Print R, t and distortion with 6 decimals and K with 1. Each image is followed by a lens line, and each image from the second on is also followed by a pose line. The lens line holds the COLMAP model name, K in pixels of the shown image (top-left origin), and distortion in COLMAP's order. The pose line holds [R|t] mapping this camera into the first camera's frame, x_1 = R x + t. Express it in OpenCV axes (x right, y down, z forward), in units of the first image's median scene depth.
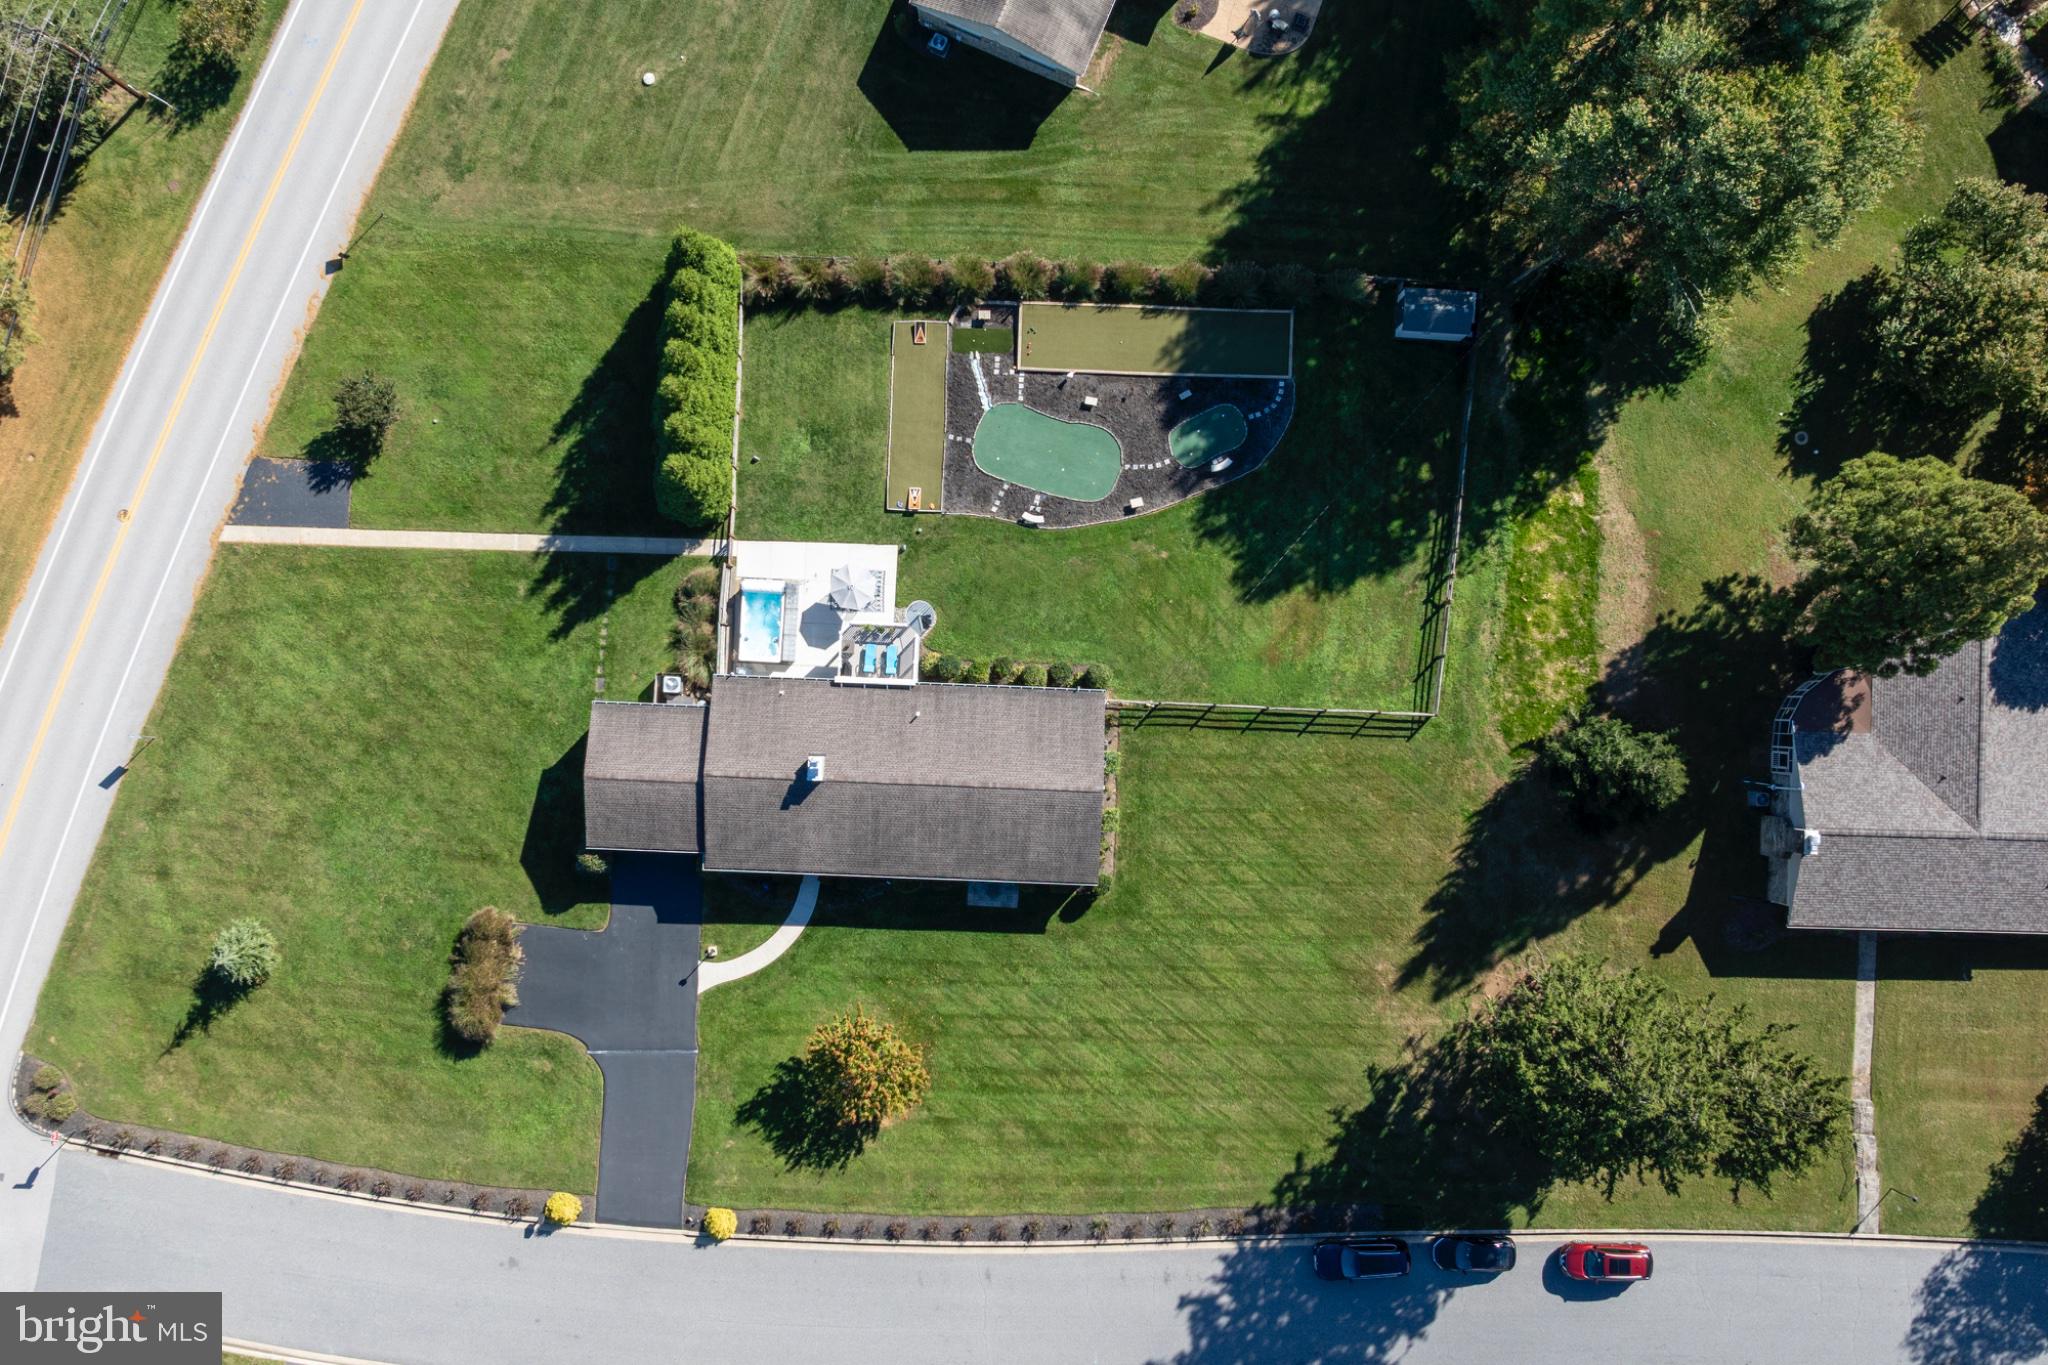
lens RADIAL K [[1708.9, 0, 1024.2], [0, 1708.9, 663.6], [0, 0, 1]] dist [0.004309, -0.071209]
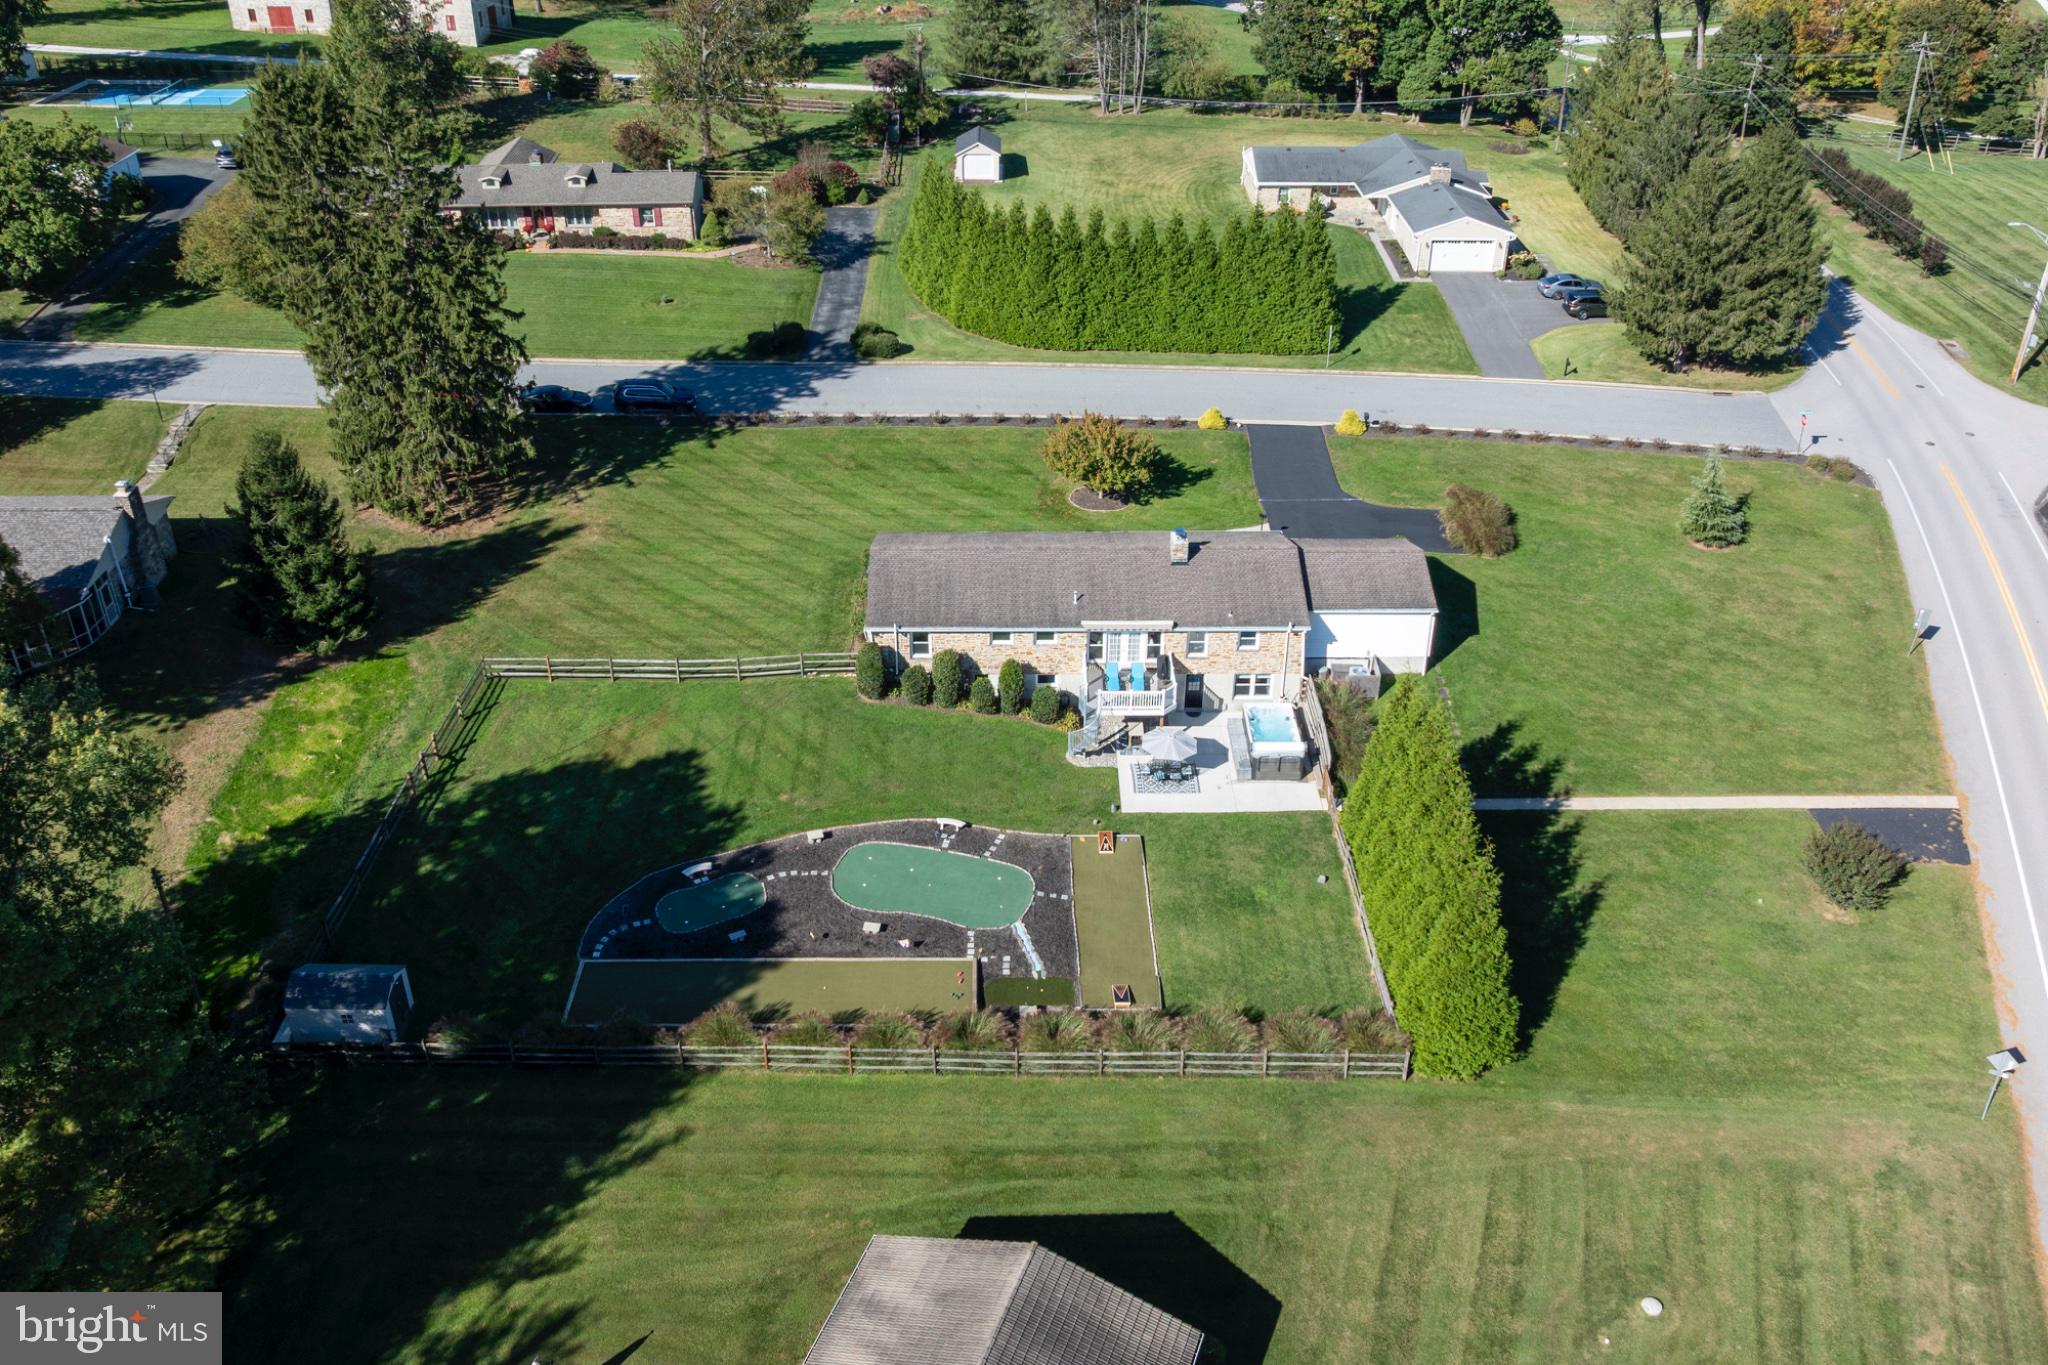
lens RADIAL K [[1708.9, 0, 1024.2], [0, 1708.9, 663.6], [0, 0, 1]] dist [0.004309, -0.071209]
pose [[-0.998541, 0.015438, -0.051736, 0.010910], [-0.052607, -0.493737, 0.868018, -0.720567], [-0.012144, 0.869474, 0.493829, 0.552724]]
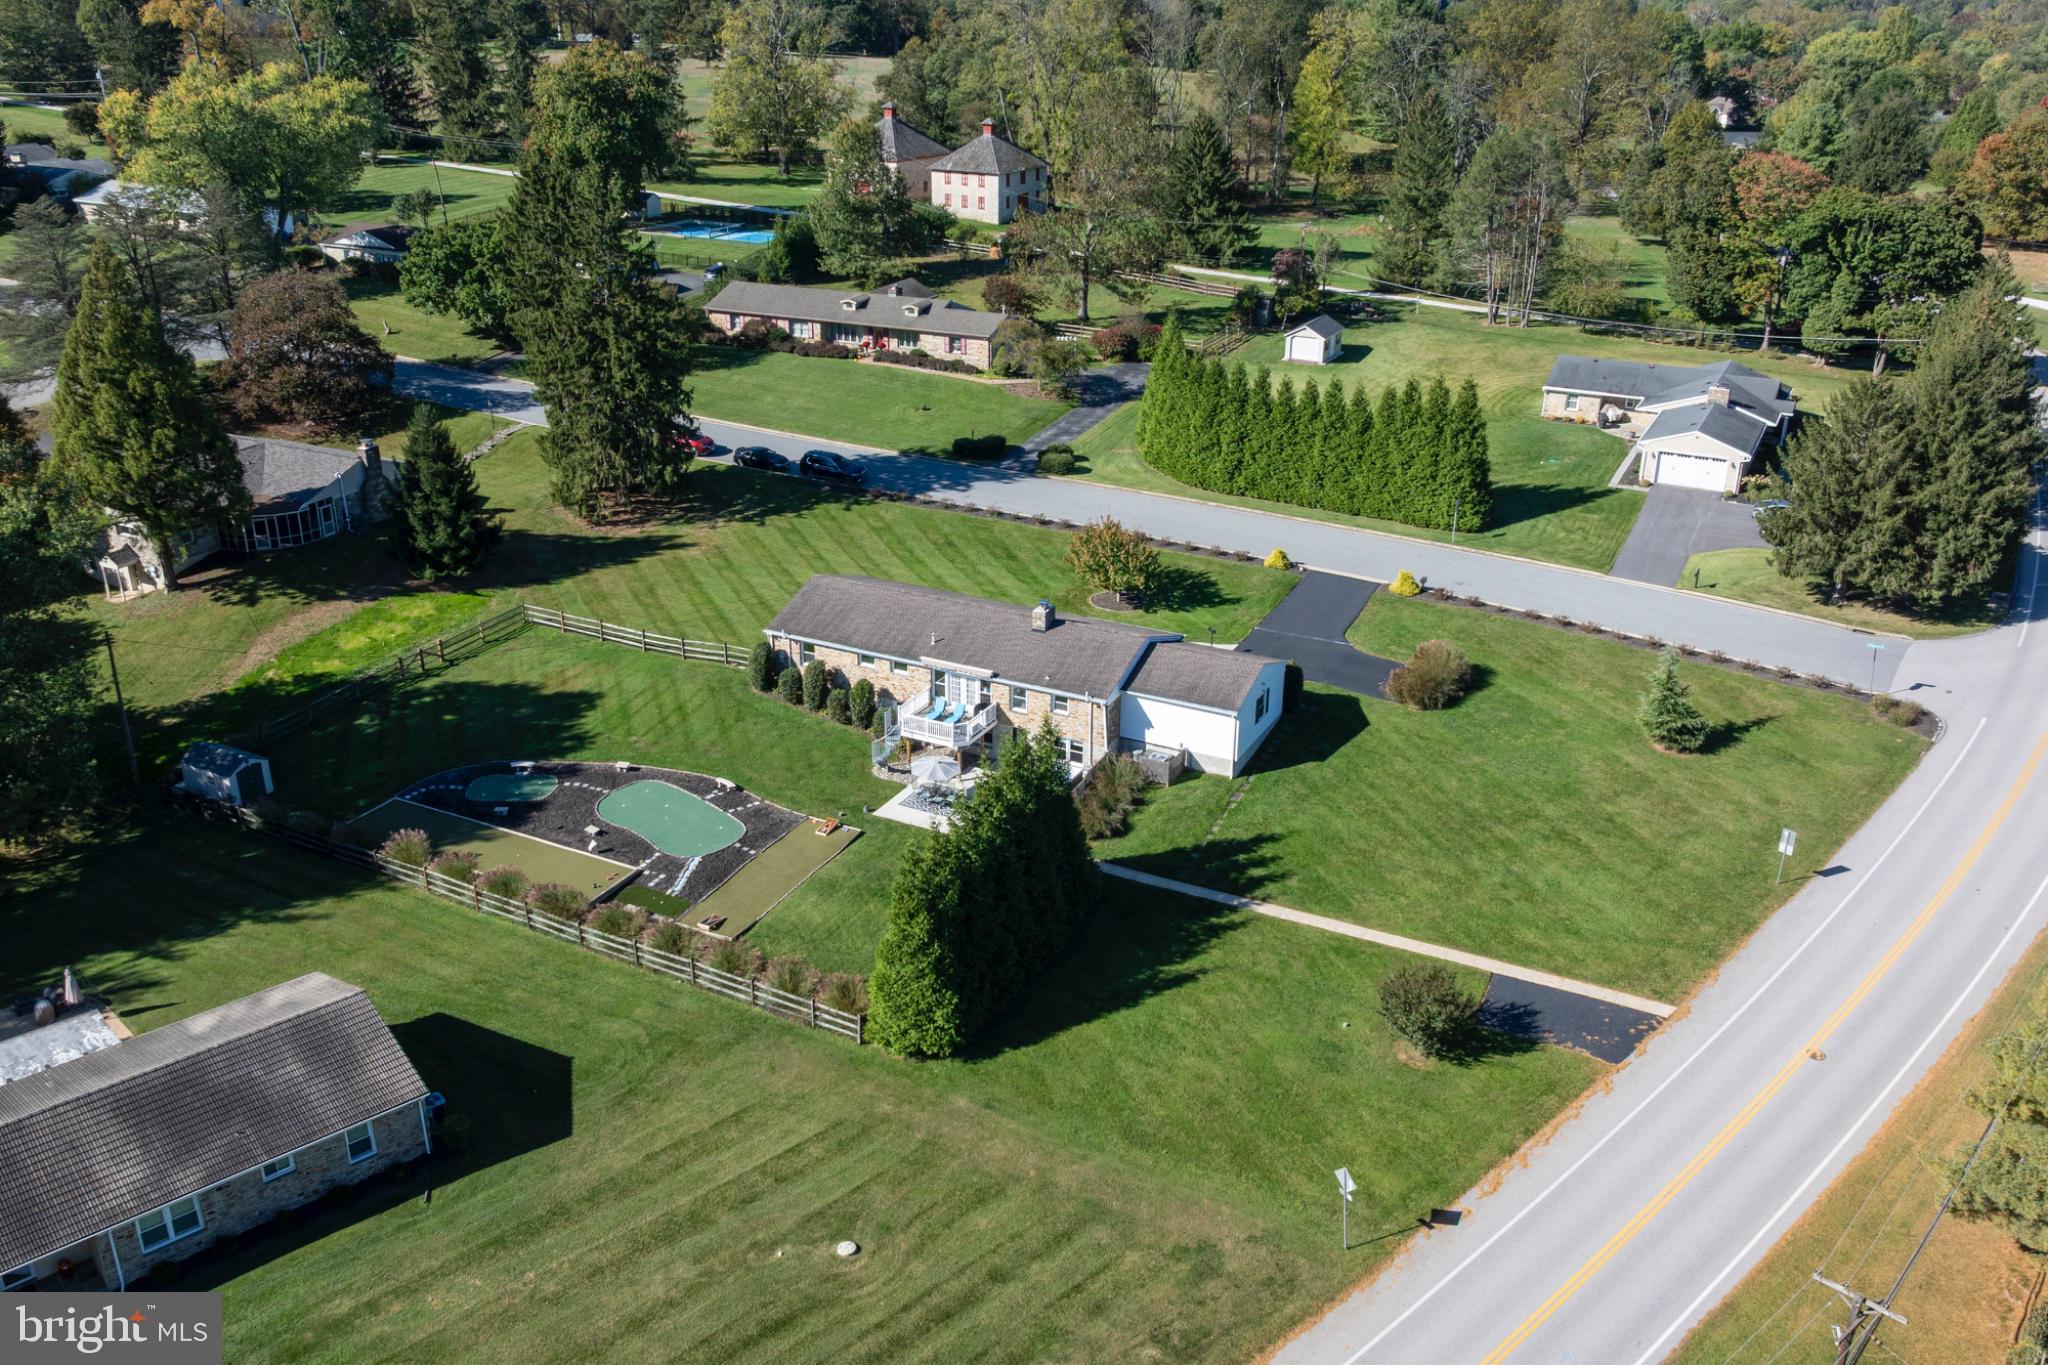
lens RADIAL K [[1708.9, 0, 1024.2], [0, 1708.9, 663.6], [0, 0, 1]] dist [0.004309, -0.071209]
pose [[-0.905779, -0.174290, 0.386247, -0.476549], [0.423319, -0.331107, 0.843308, -0.760512], [-0.019092, 0.927357, 0.373690, 0.596479]]
